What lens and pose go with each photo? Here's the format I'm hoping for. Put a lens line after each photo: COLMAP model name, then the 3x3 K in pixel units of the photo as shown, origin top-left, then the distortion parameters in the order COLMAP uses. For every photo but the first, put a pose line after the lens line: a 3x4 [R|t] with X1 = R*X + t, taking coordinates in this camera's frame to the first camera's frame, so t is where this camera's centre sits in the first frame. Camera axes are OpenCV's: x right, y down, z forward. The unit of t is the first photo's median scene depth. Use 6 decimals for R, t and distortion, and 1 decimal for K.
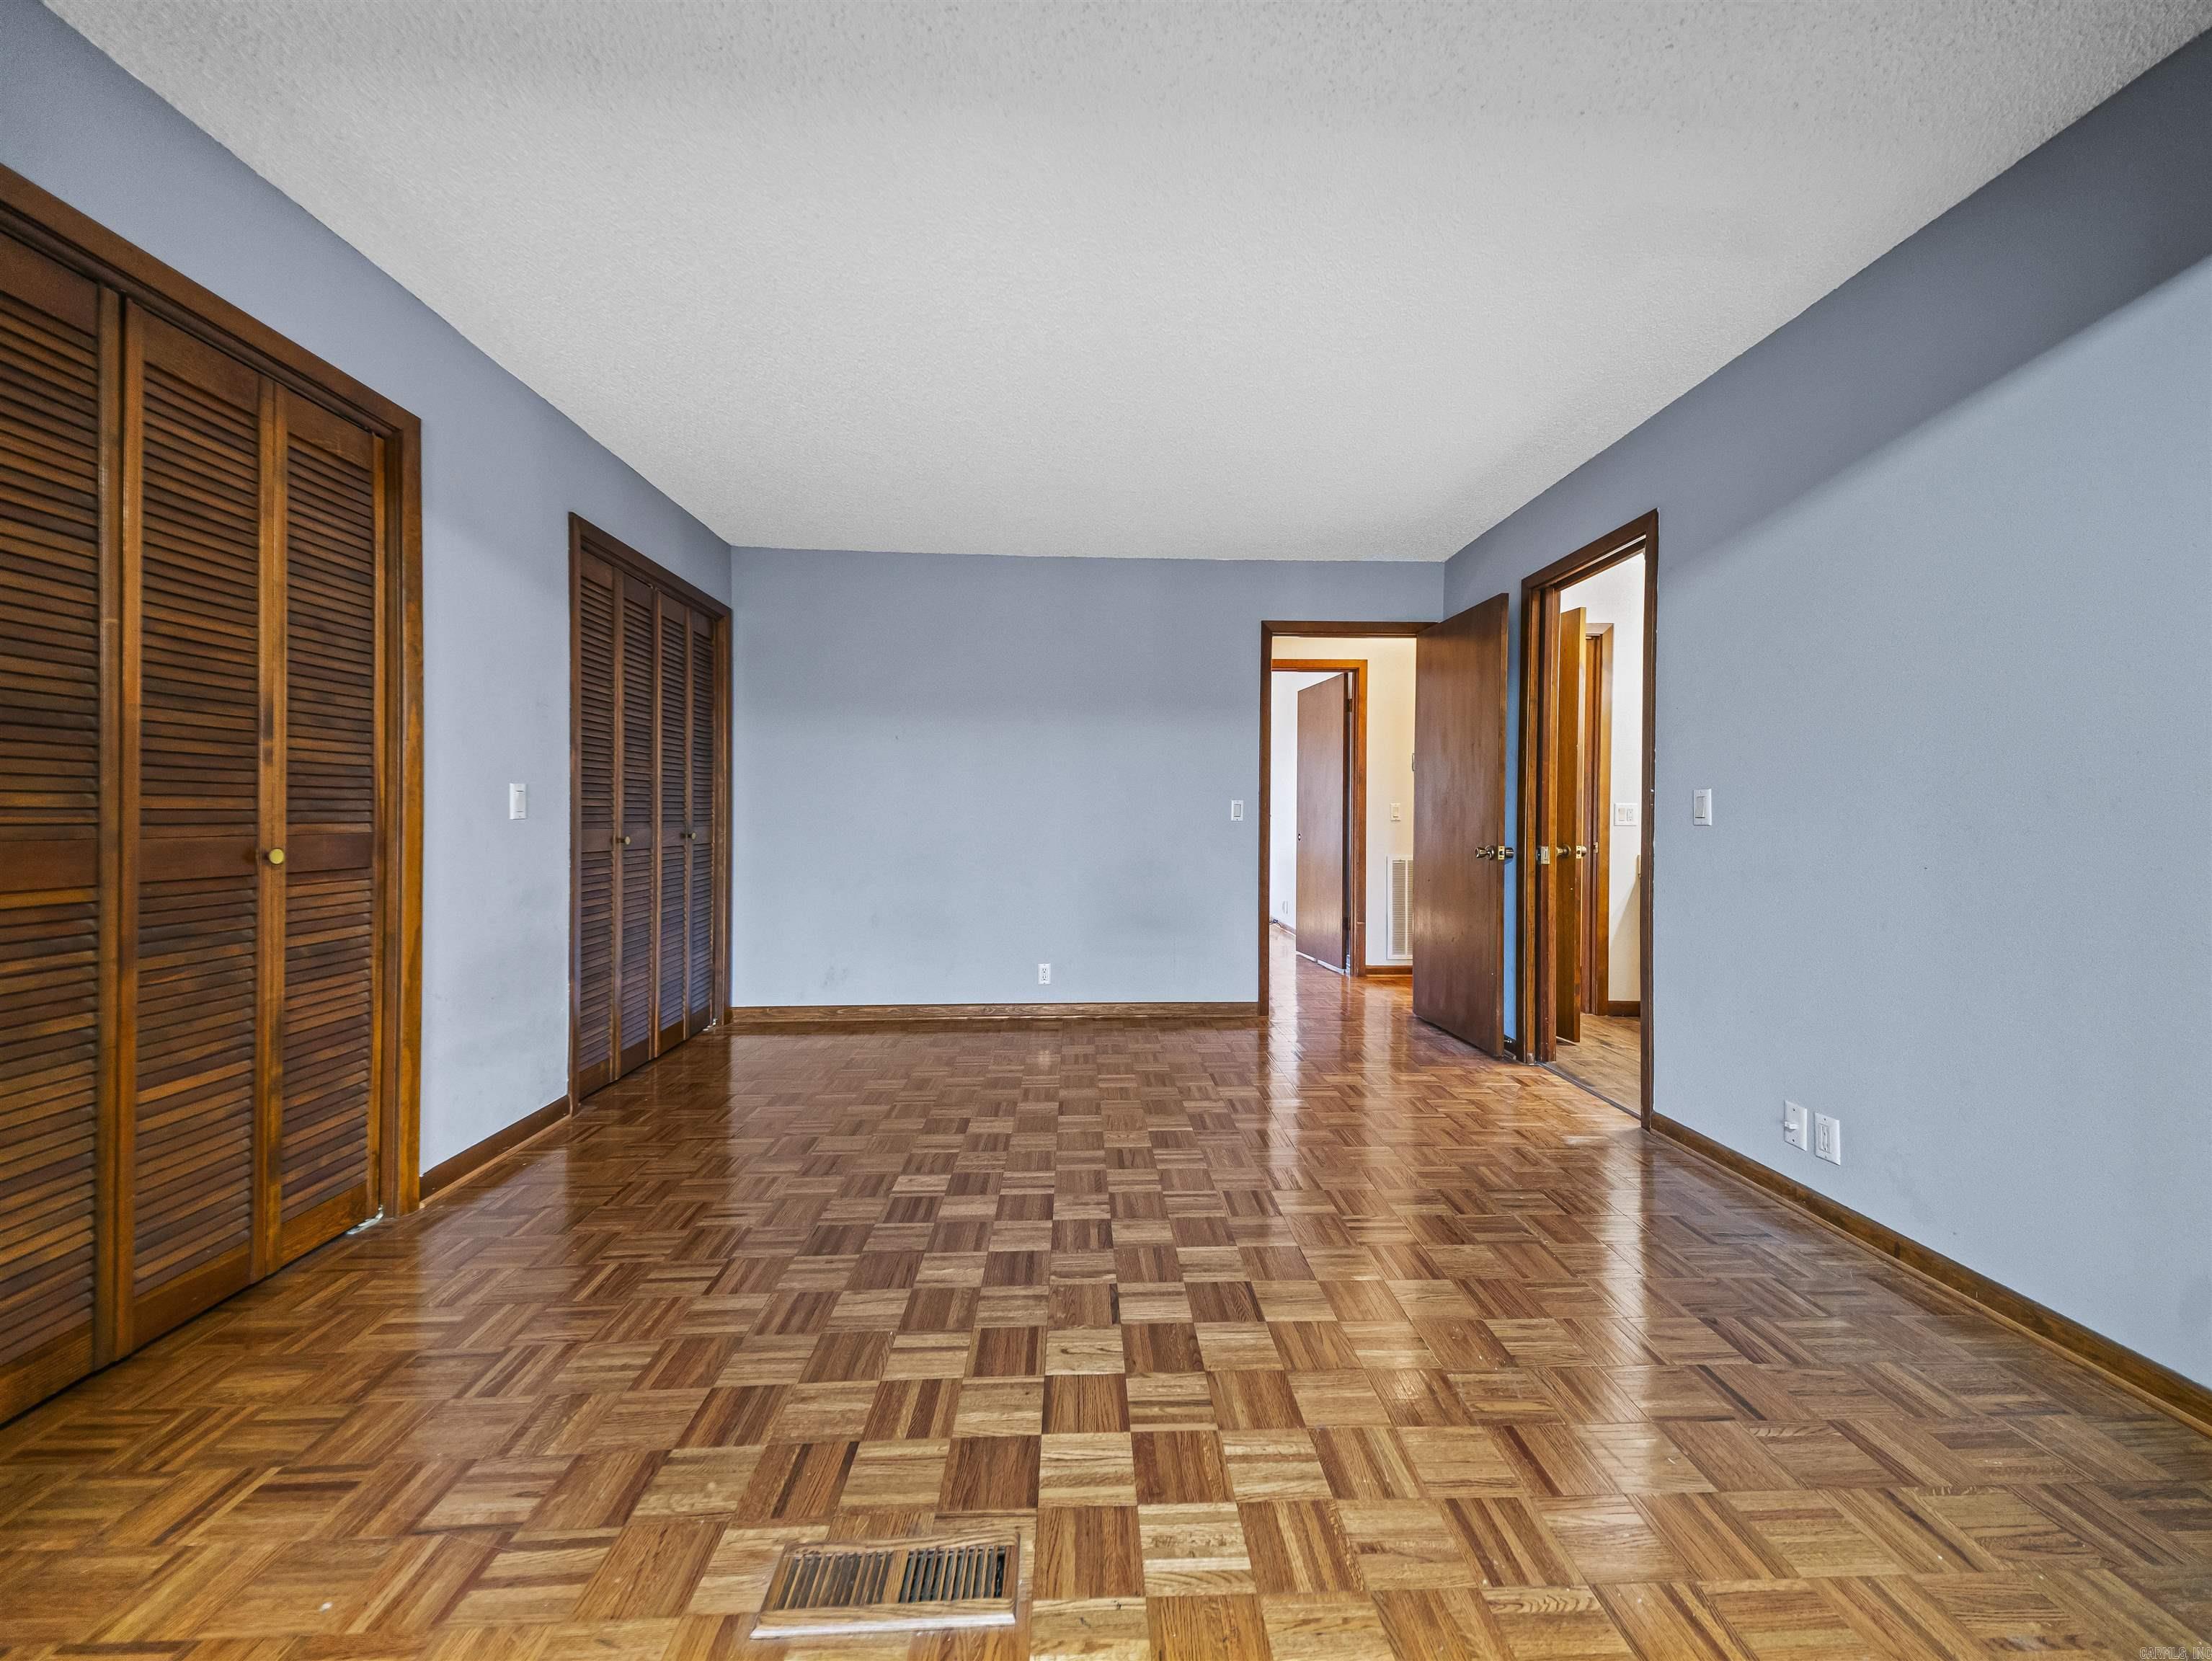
lens RADIAL K [[846.8, 0, 1107.5], [0, 846.8, 817.0], [0, 0, 1]] dist [0.031079, -0.009190]
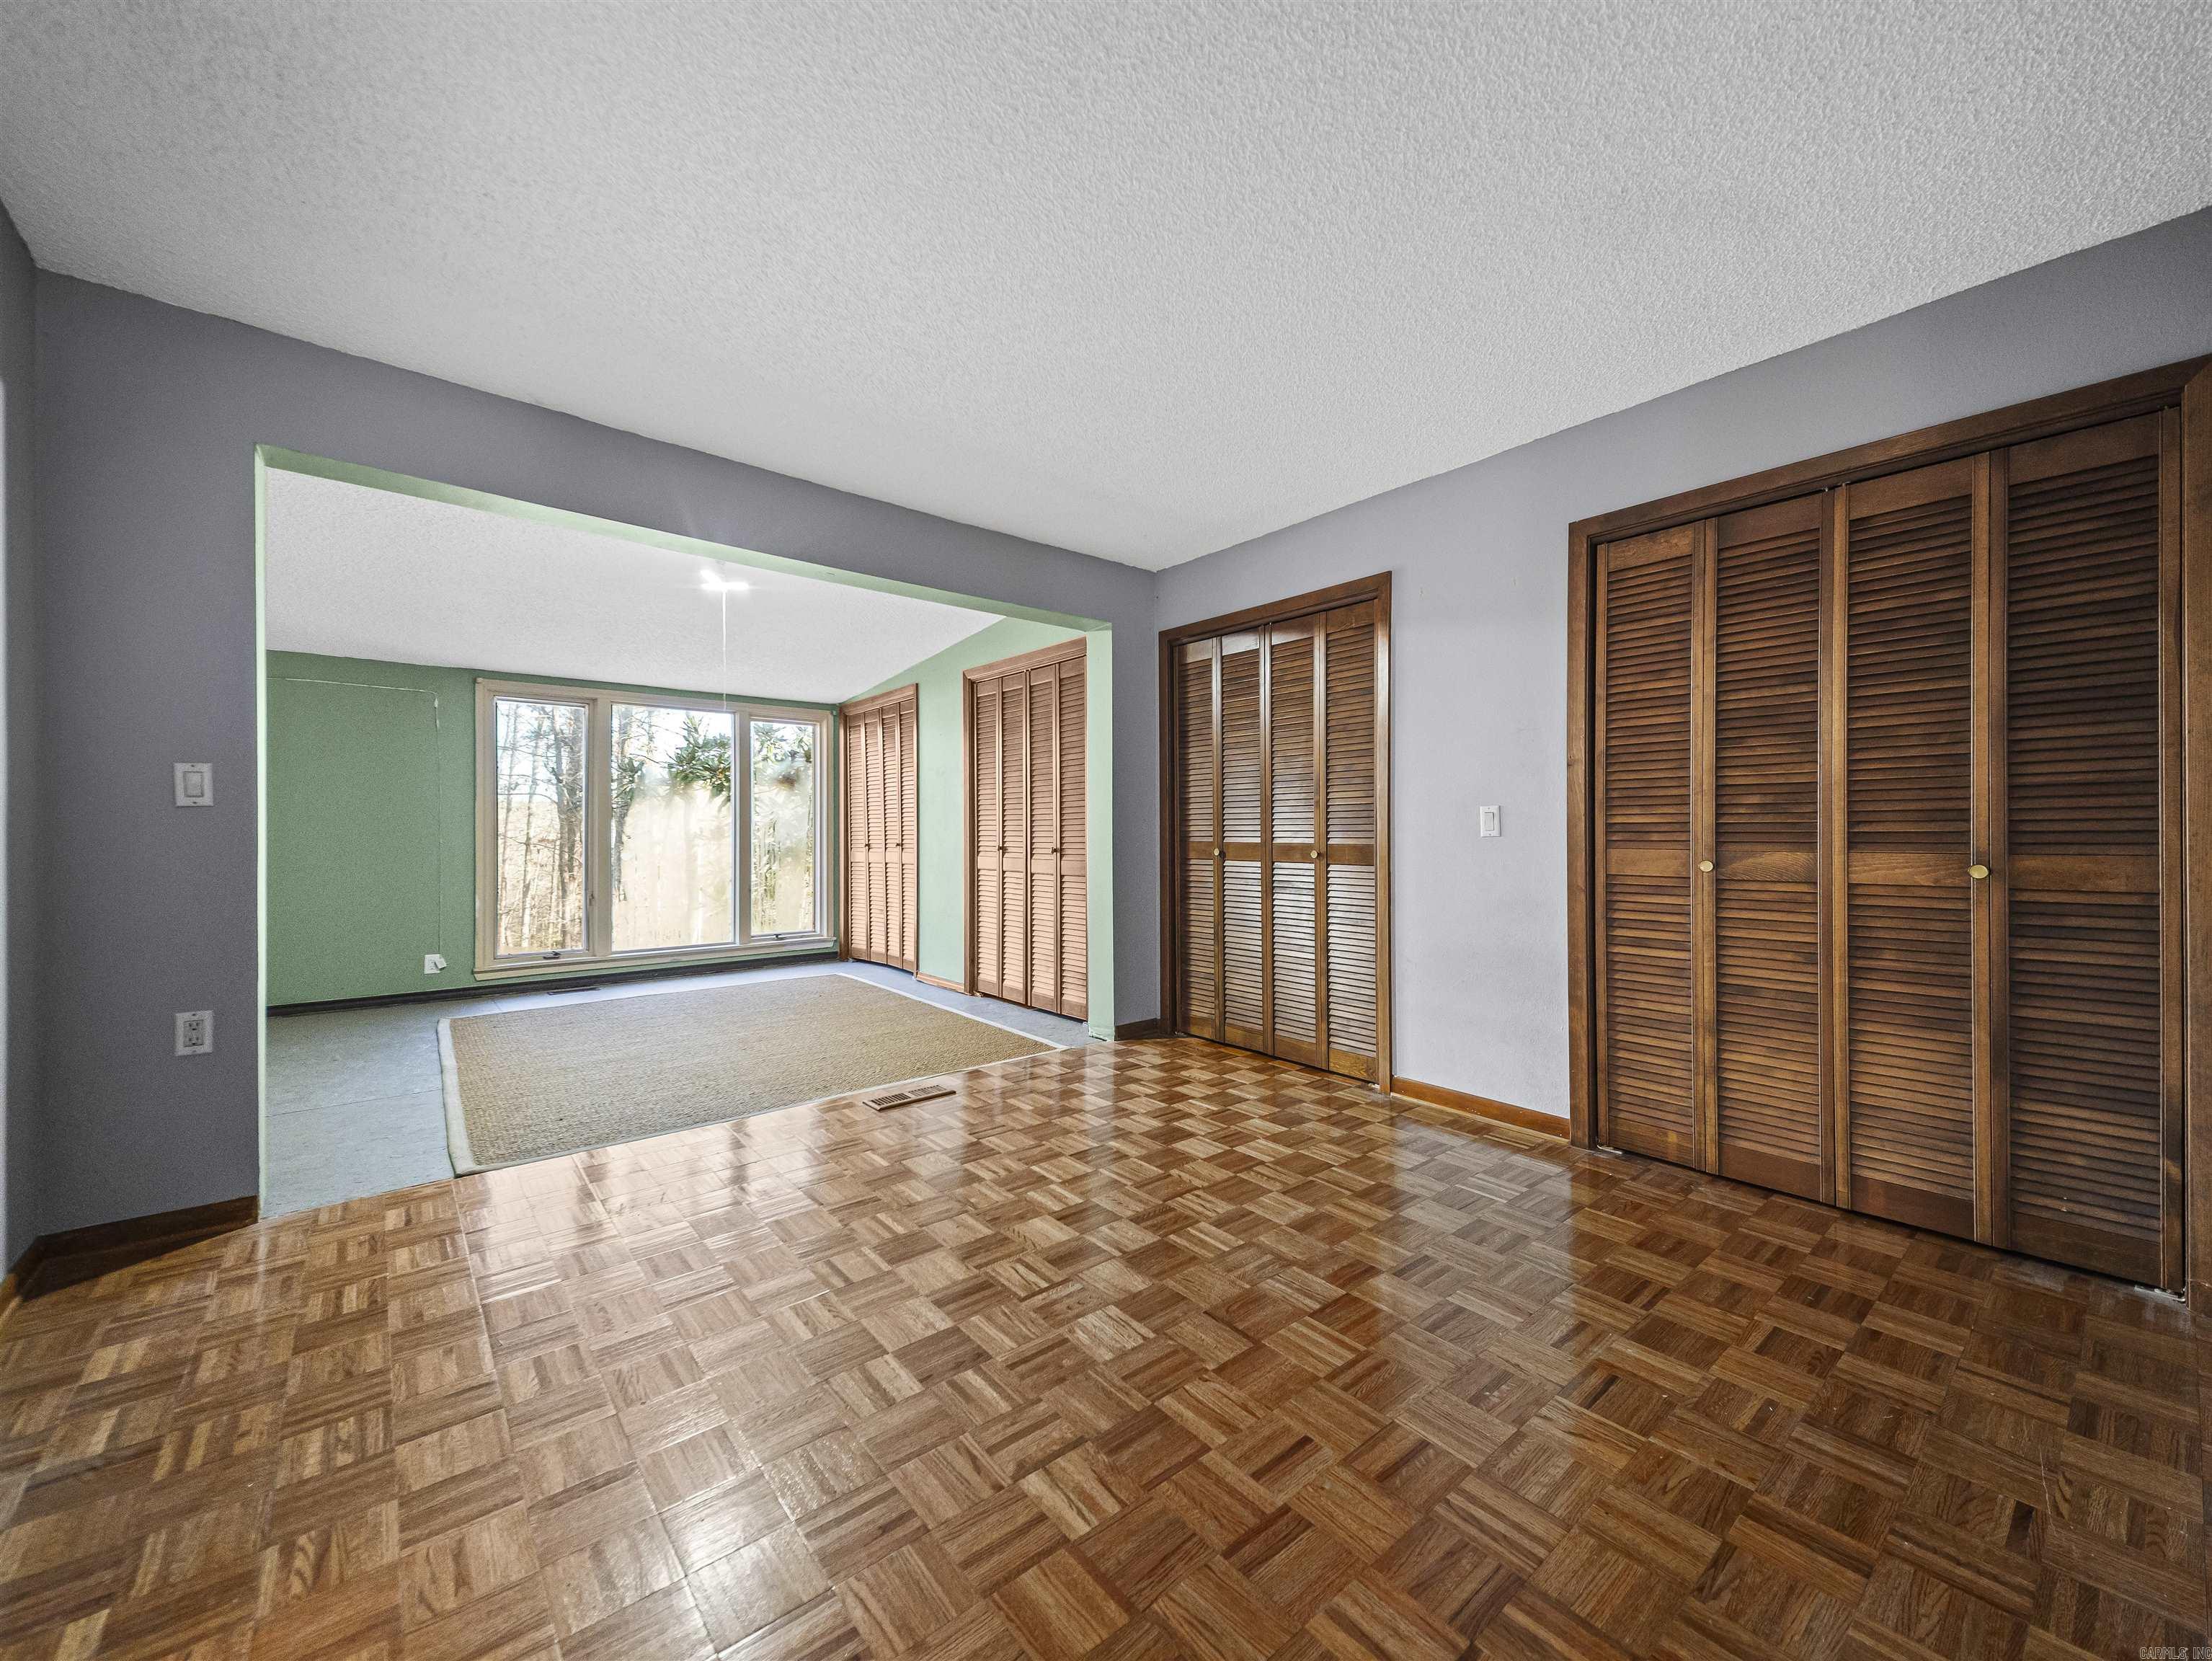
lens RADIAL K [[846.8, 0, 1107.5], [0, 846.8, 817.0], [0, 0, 1]] dist [0.031079, -0.009190]
pose [[-0.797731, 0.003782, -0.603001, 0.326037], [0.010056, 0.999925, -0.007031, -0.016071], [0.602929, -0.011673, -0.797709, 1.233545]]
